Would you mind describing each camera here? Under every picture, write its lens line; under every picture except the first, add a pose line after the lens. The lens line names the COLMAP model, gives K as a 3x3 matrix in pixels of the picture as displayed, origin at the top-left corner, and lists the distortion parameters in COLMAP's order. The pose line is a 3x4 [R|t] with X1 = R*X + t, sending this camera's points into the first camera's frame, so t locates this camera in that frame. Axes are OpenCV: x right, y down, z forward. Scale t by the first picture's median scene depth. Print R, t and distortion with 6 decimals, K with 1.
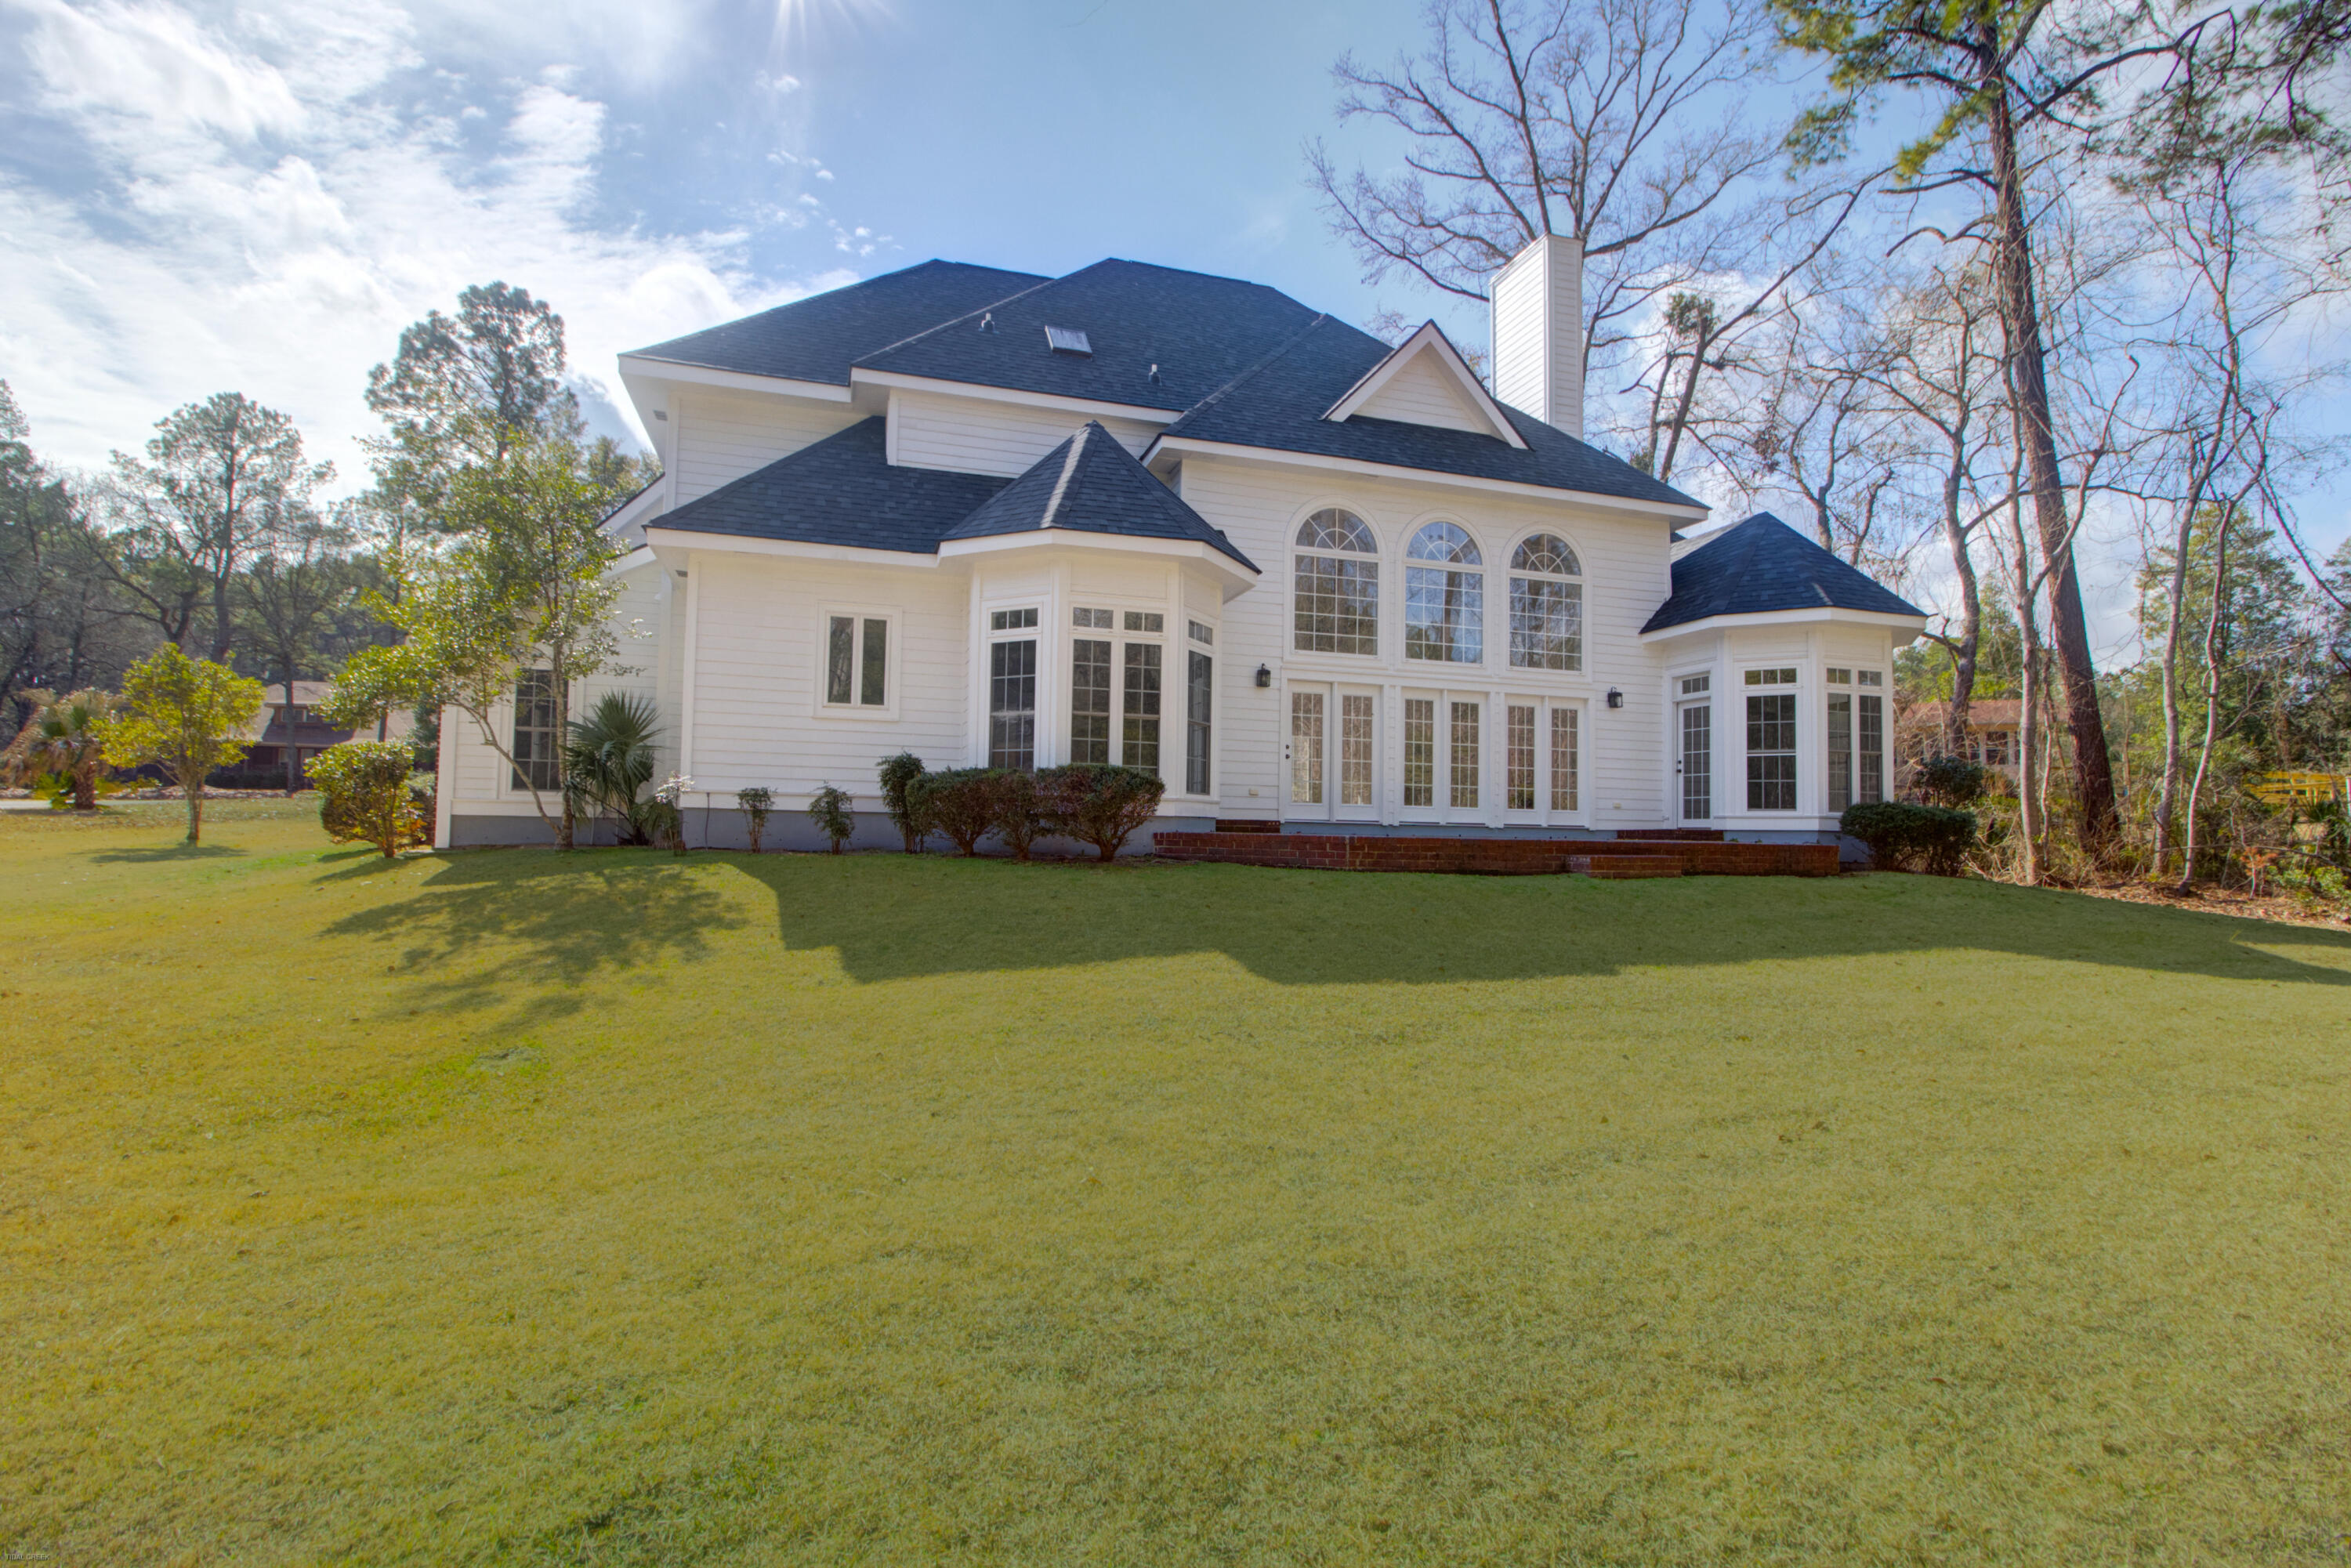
lens RADIAL K [[1068.9, 0, 1175.5], [0, 1068.9, 784.0], [0, 0, 1]] dist [-0.000083, -0.000204]
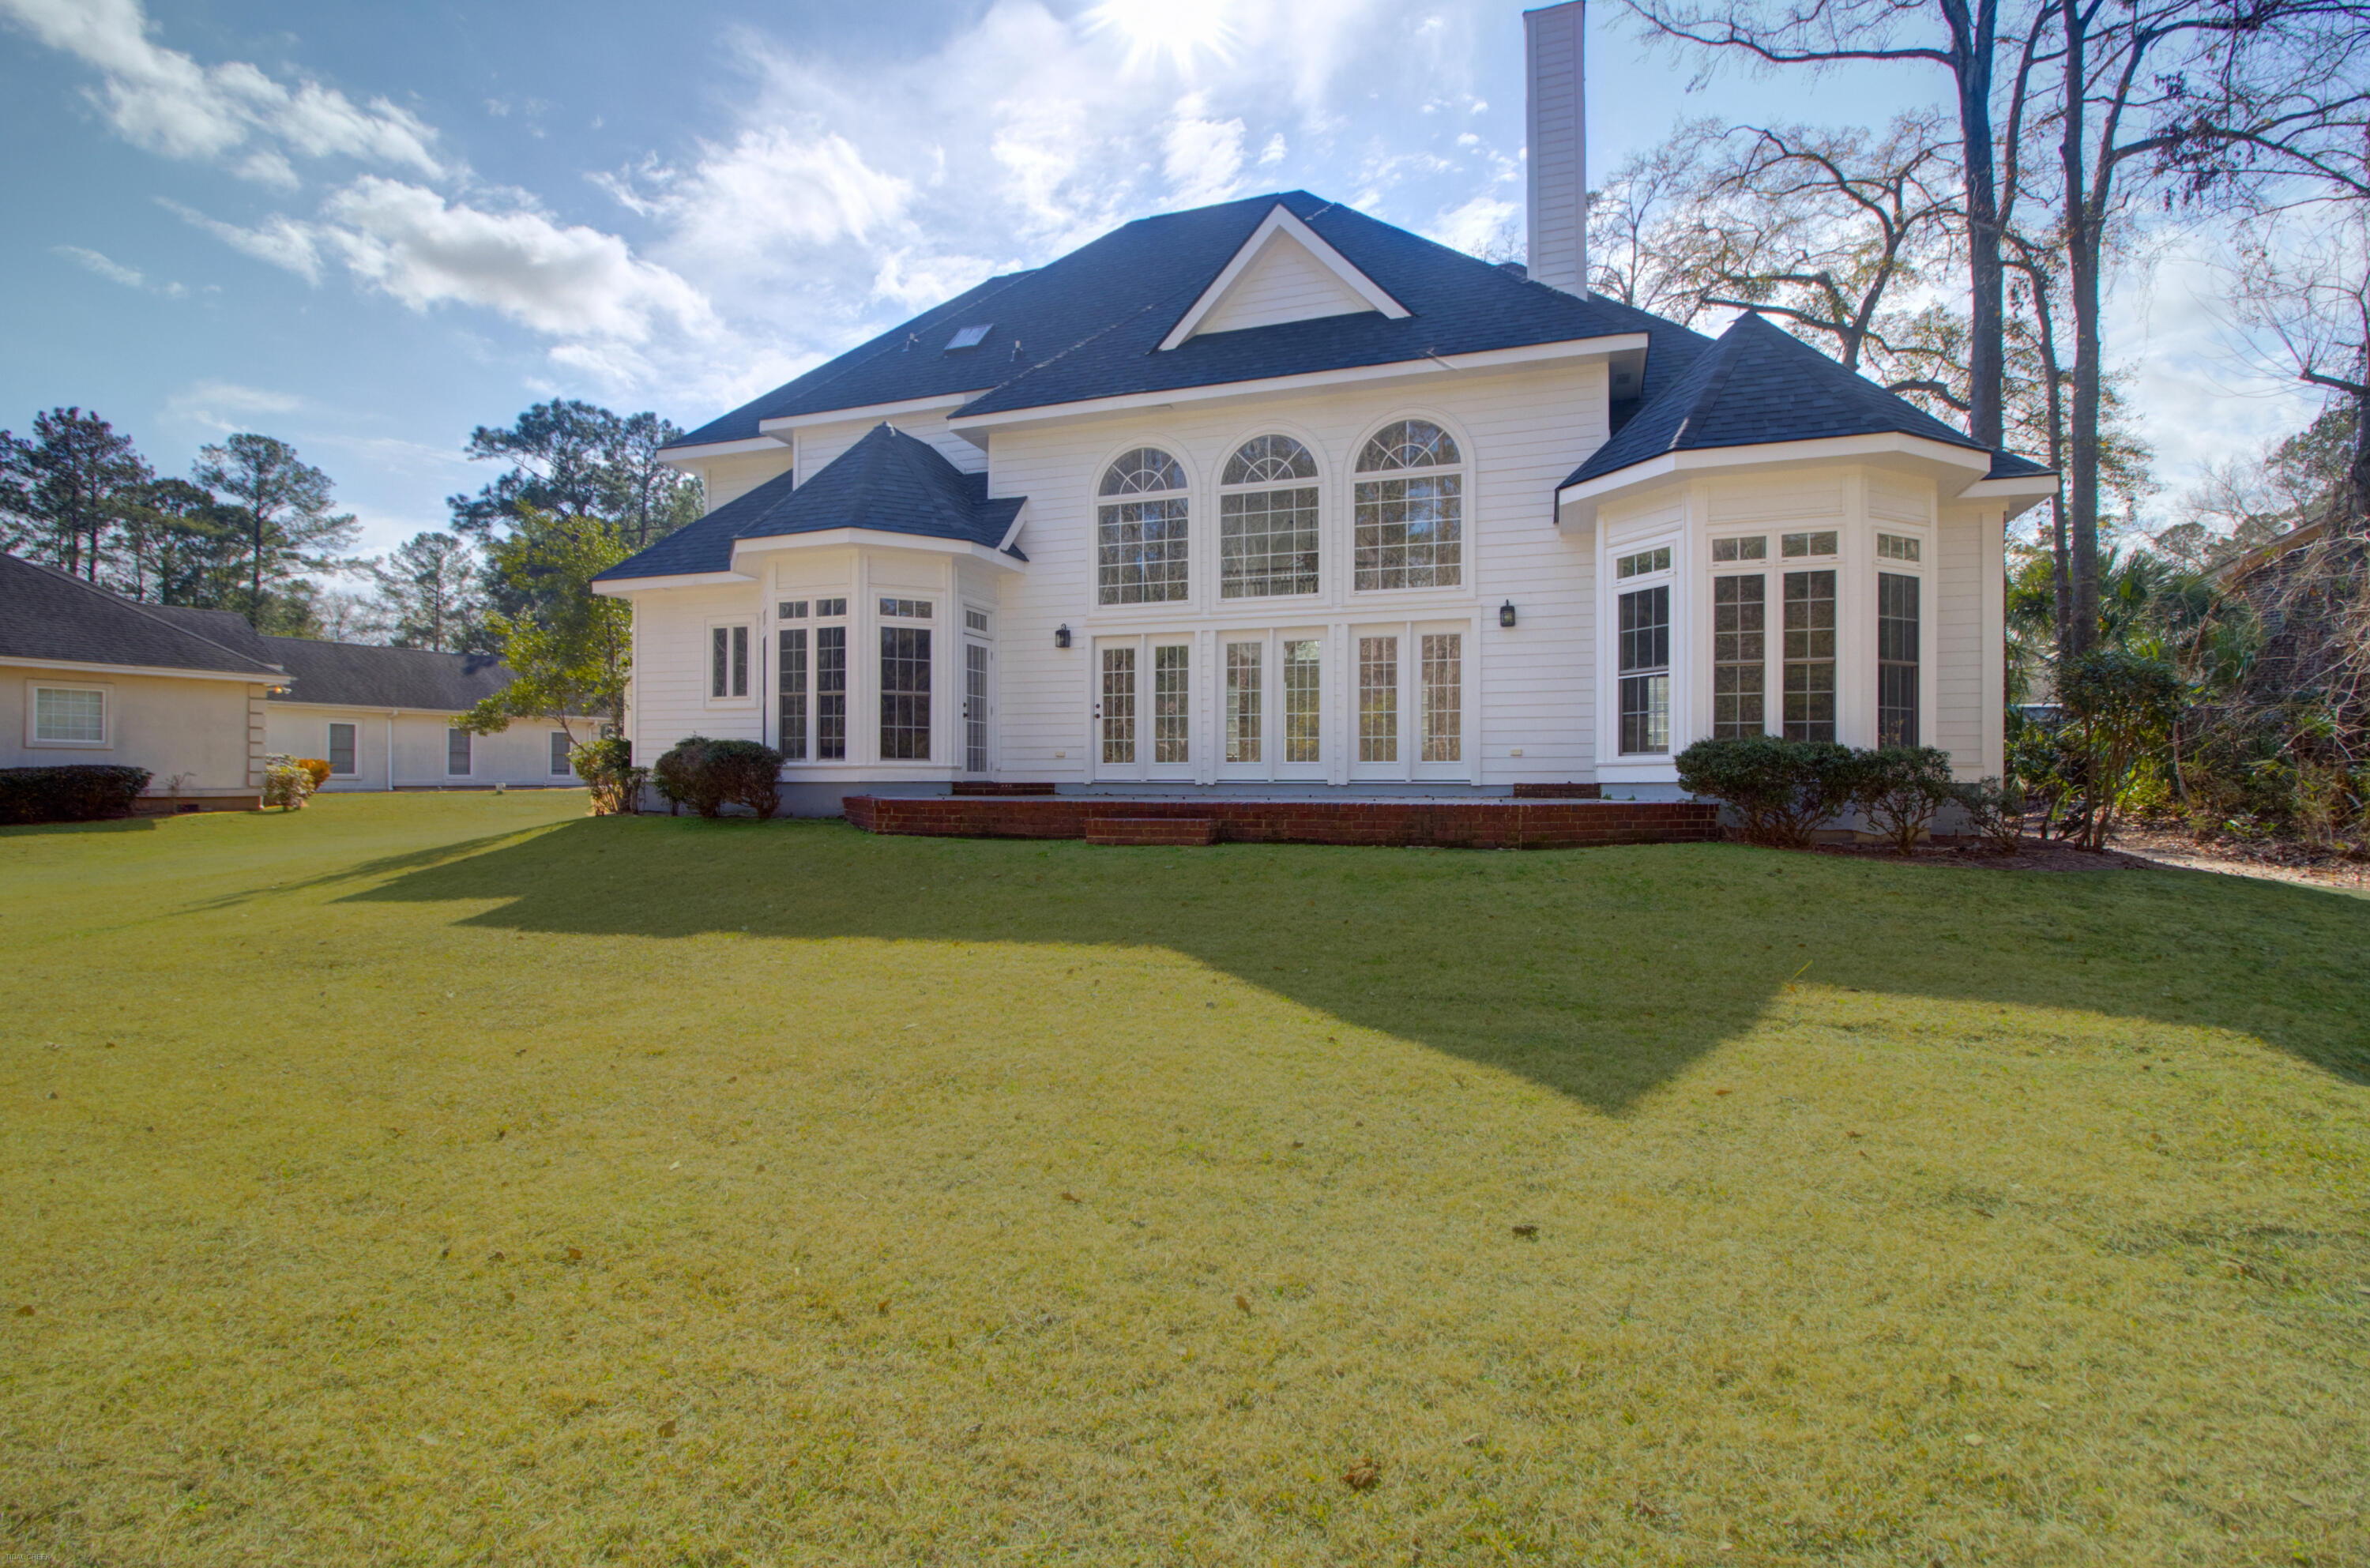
lens RADIAL K [[1092.3, 0, 1185.0], [0, 1092.3, 784.0], [0, 0, 1]] dist [-0.001889, -0.000132]
pose [[0.806134, -0.022497, -0.591306, 0.708900], [0.038847, 0.999133, 0.014947, 0.022034], [0.590457, -0.035020, 0.806309, 0.231260]]
